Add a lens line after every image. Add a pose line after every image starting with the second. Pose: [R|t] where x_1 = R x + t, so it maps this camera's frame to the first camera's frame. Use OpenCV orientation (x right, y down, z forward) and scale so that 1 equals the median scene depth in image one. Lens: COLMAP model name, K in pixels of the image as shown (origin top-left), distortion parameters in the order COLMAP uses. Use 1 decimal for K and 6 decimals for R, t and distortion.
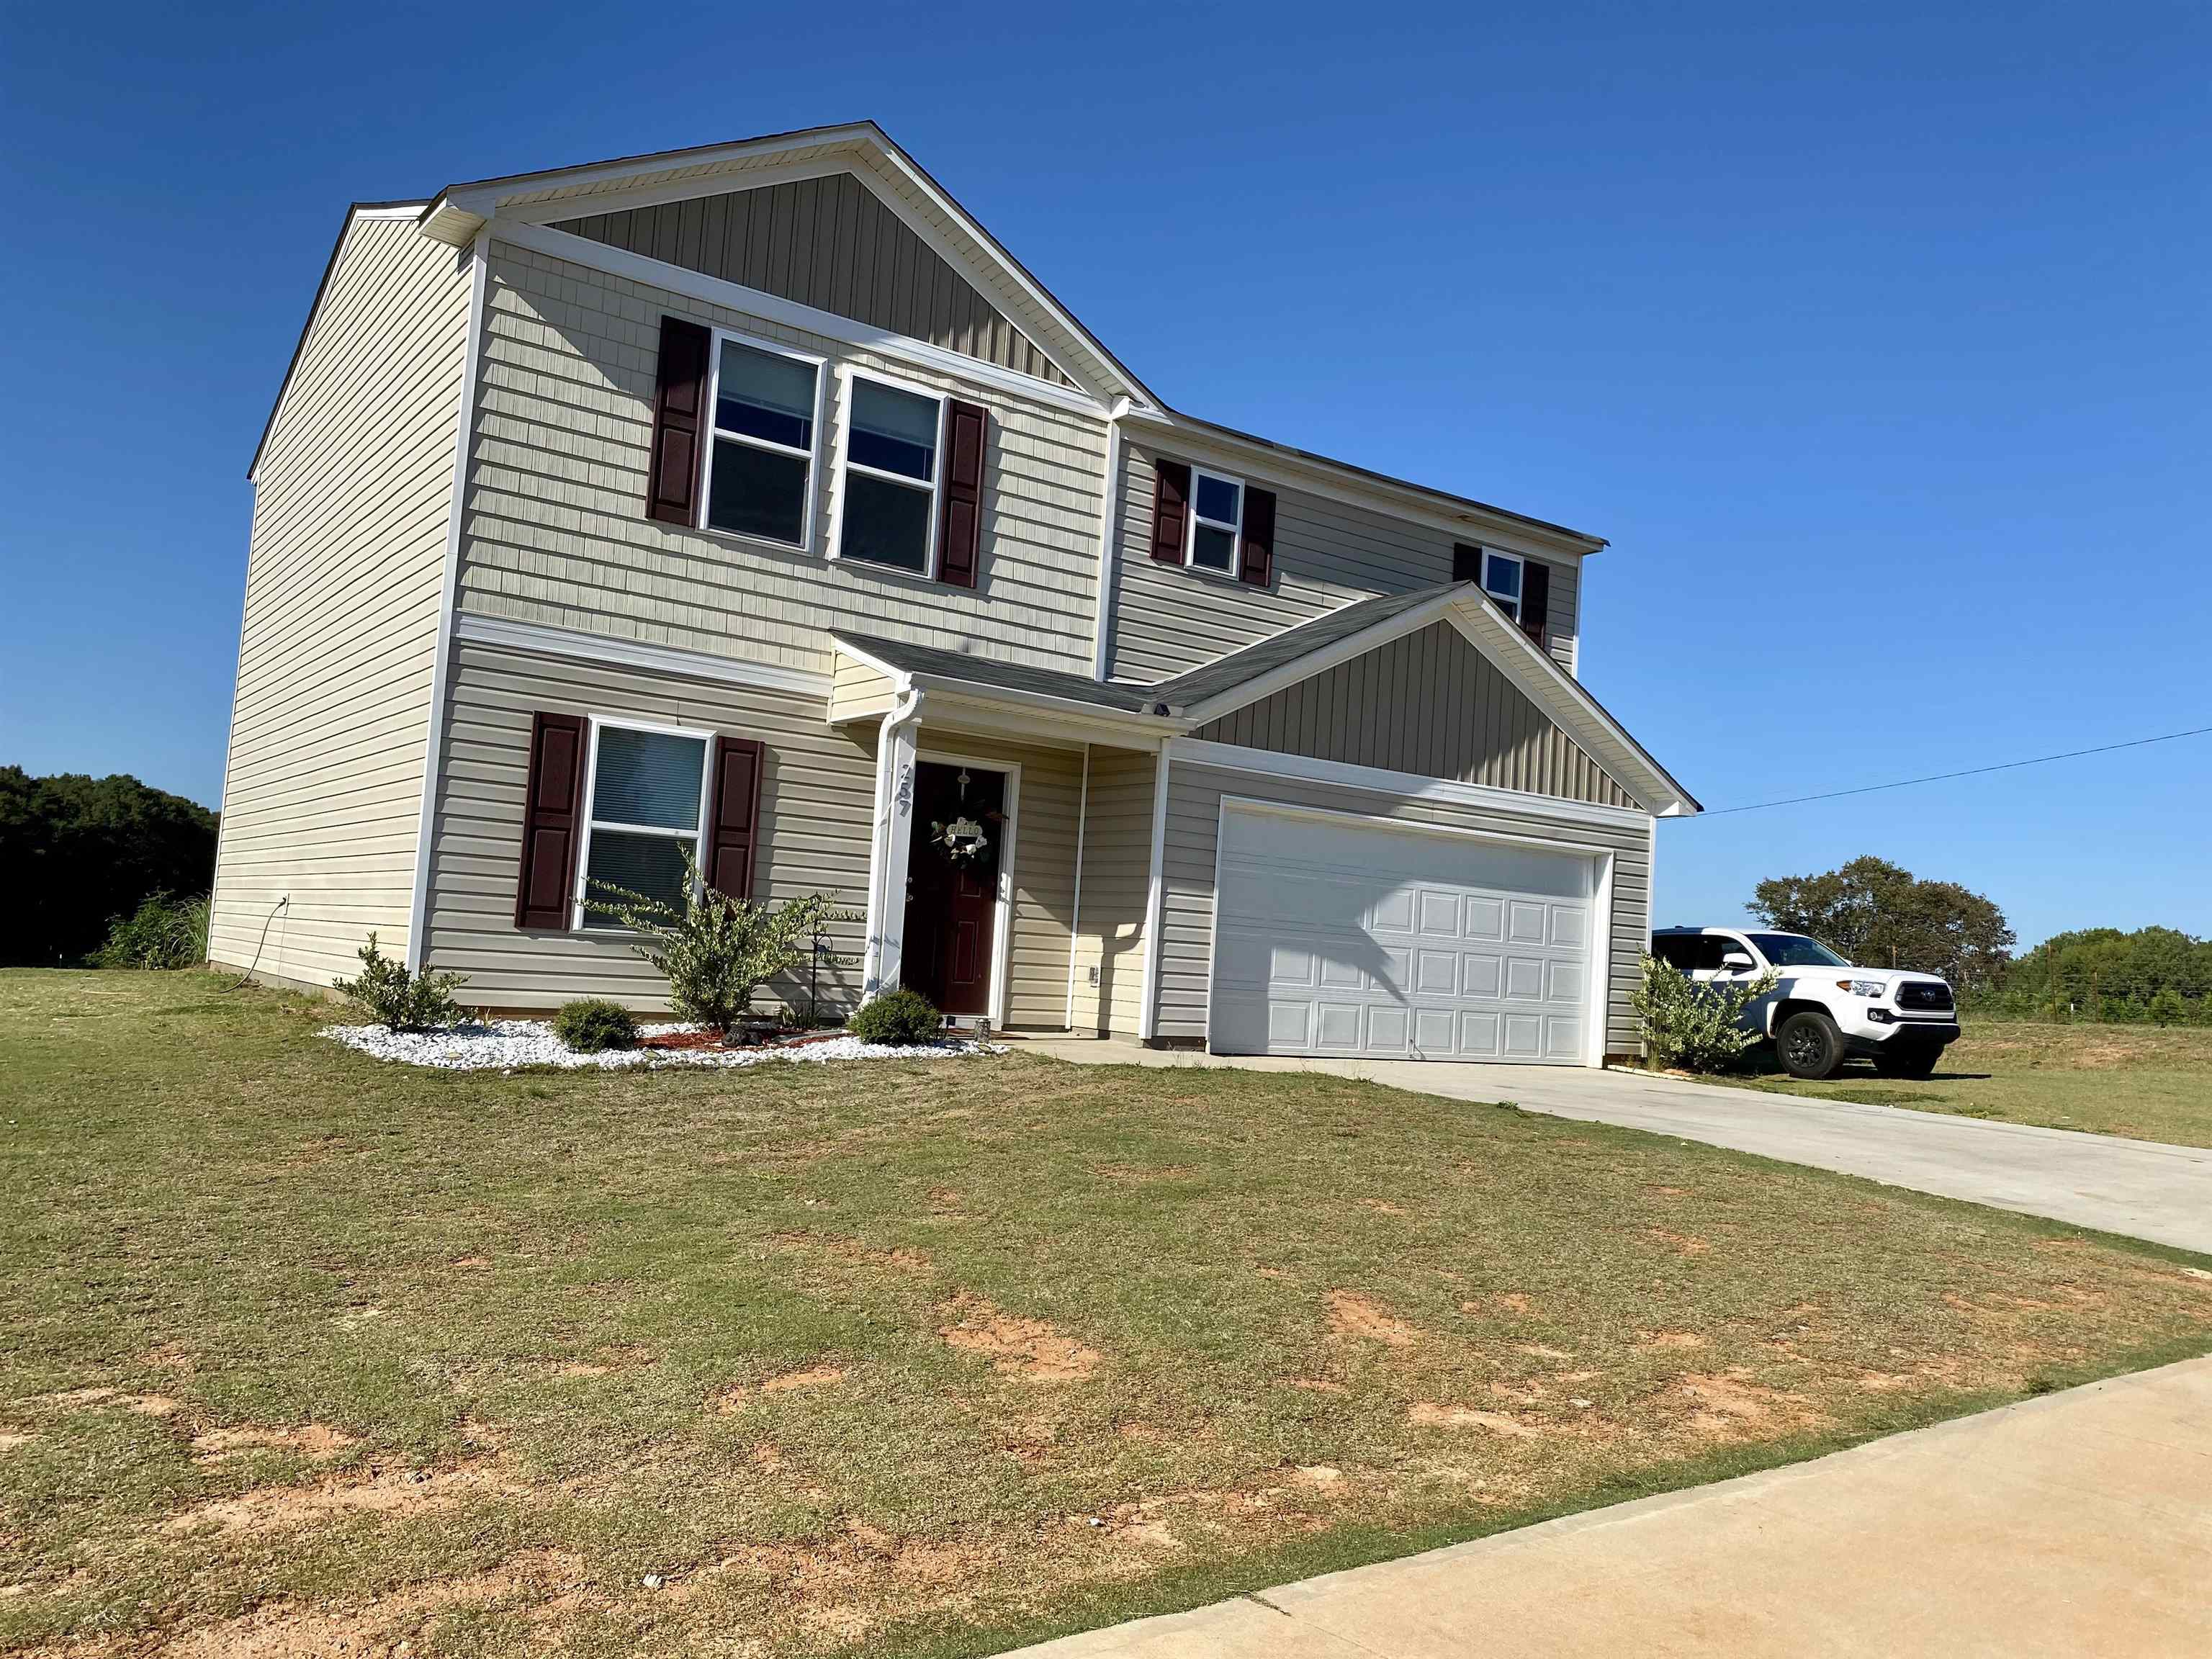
lens RADIAL K [[1704.6, 0, 1068.1], [0, 1704.6, 842.8], [0, 0, 1]] dist [0.055658, -0.064437]
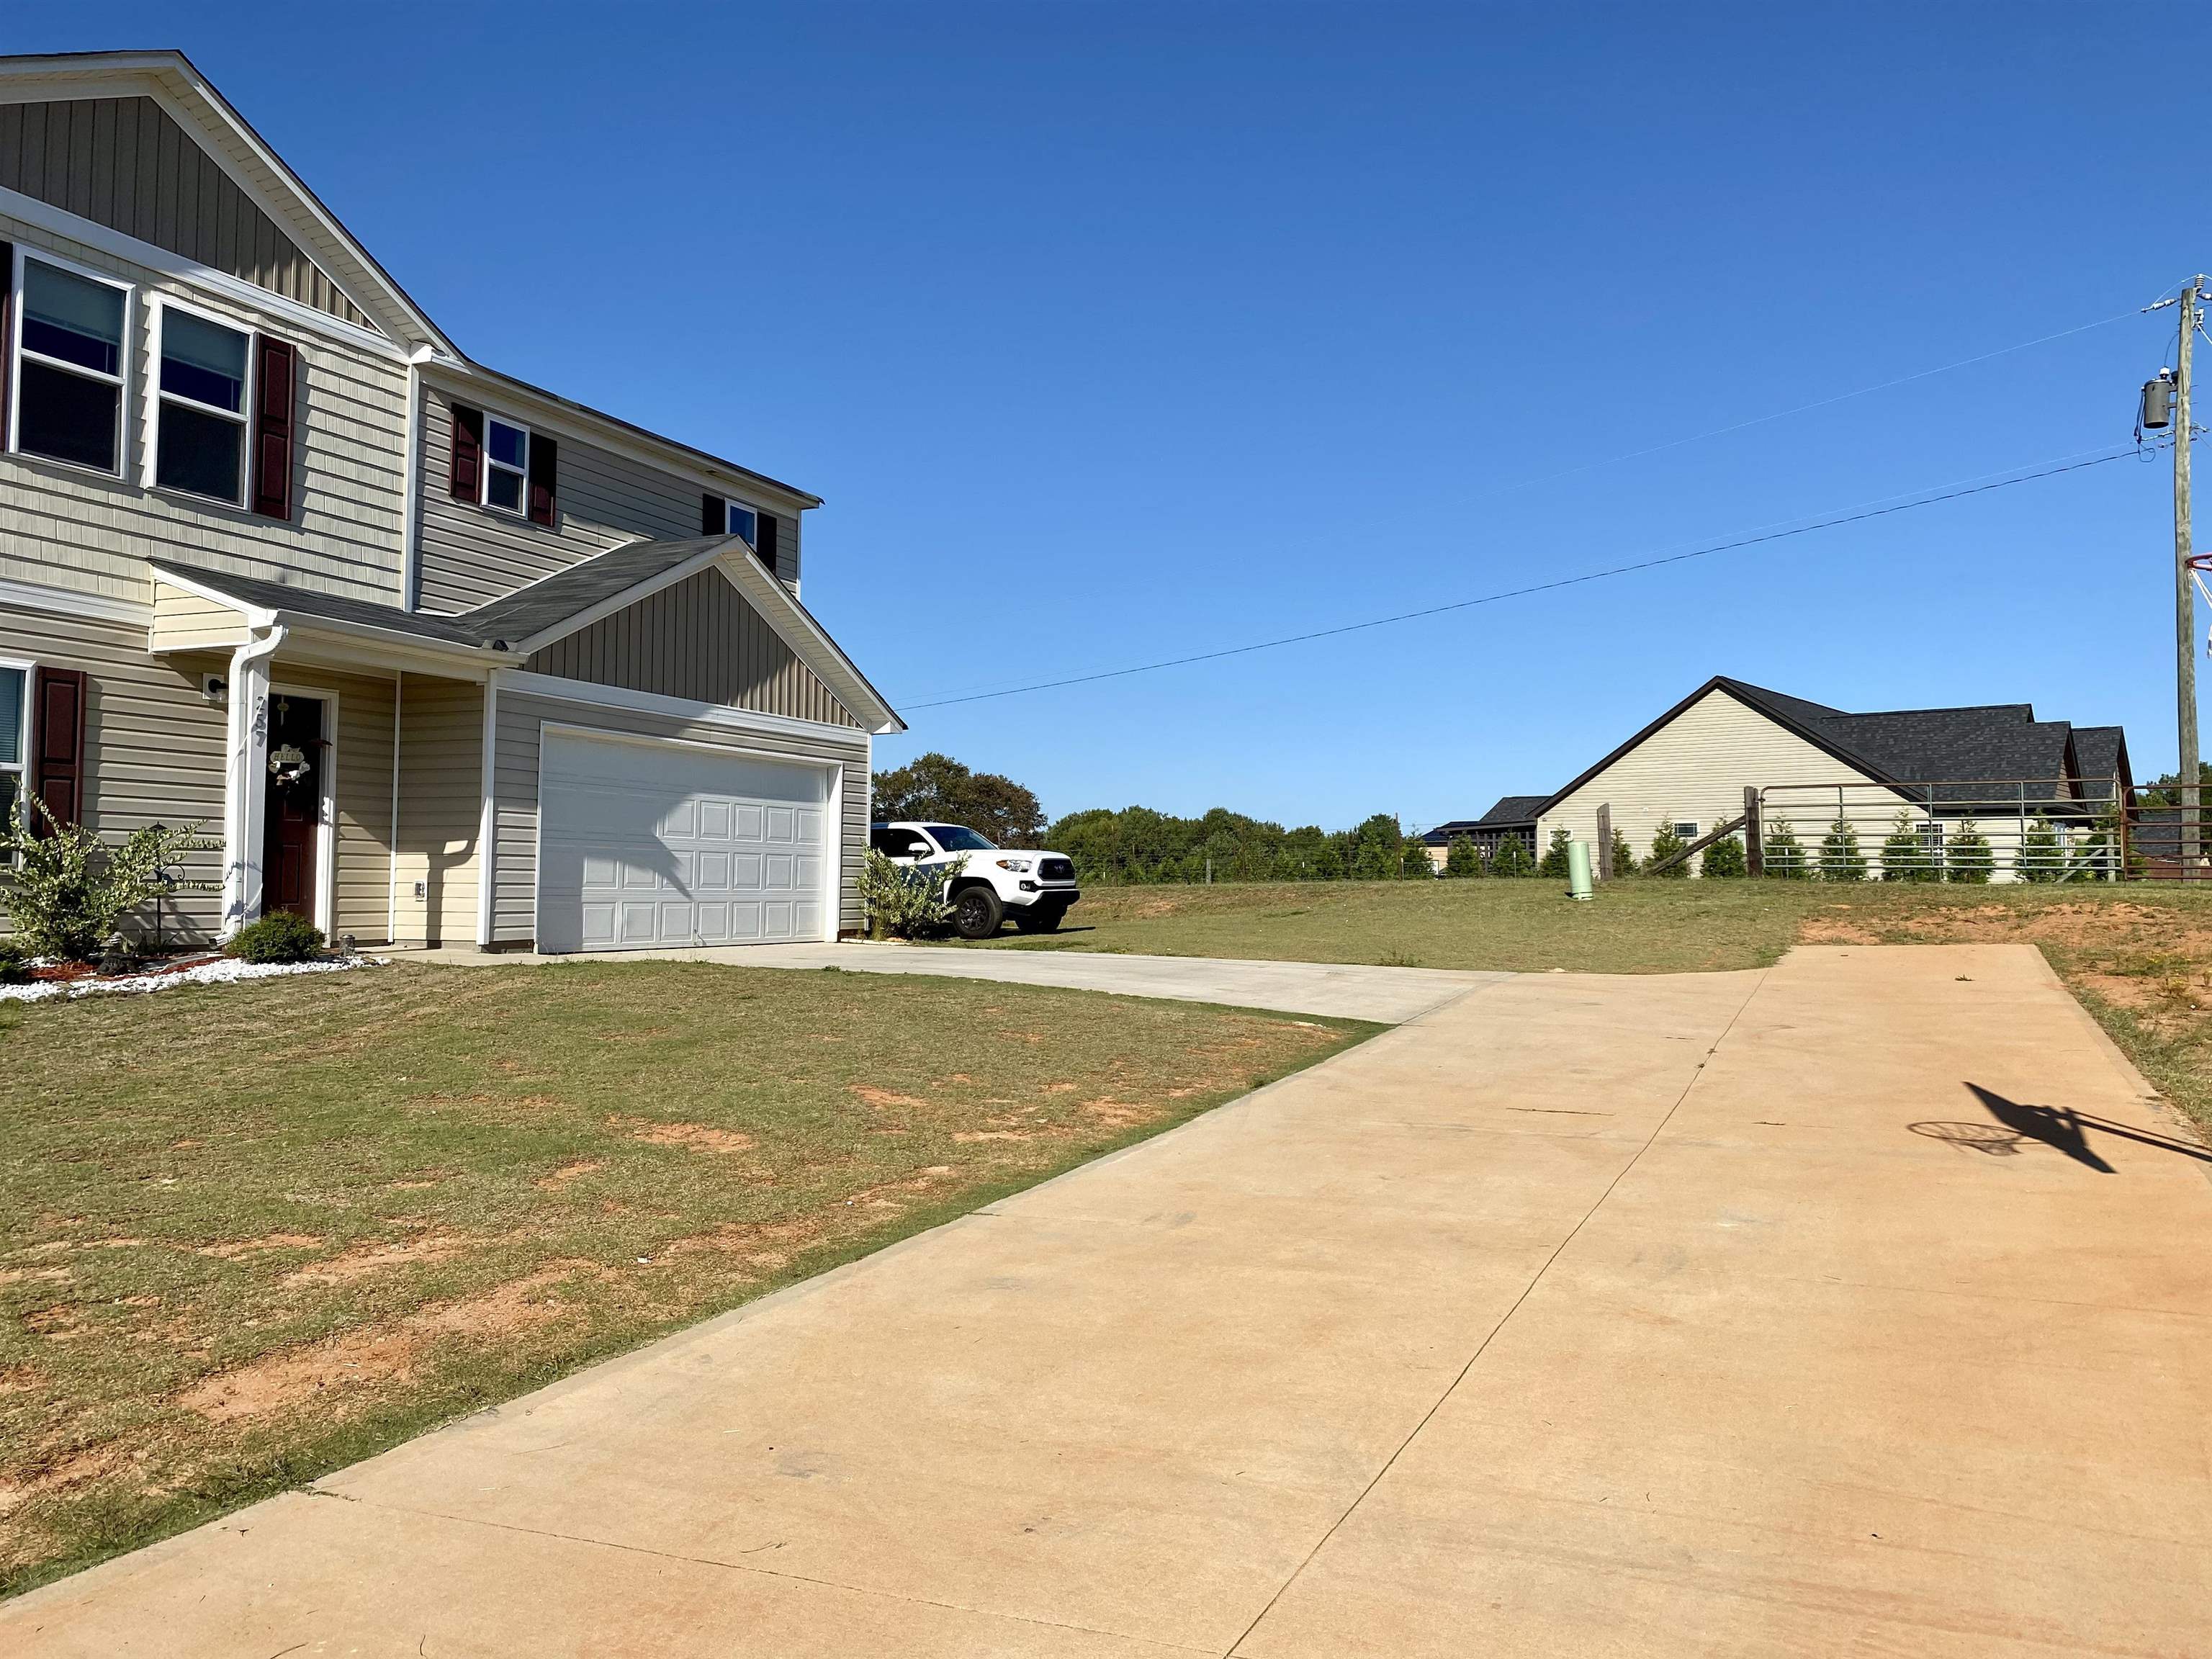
lens RADIAL K [[1704.6, 0, 1115.6], [0, 1704.6, 839.9], [0, 0, 1]] dist [0.055658, -0.064437]
pose [[0.850746, -0.043081, 0.523809, -0.176377], [0.013142, 0.998067, 0.060741, -0.013351], [-0.525413, -0.044792, 0.849667, -0.145897]]
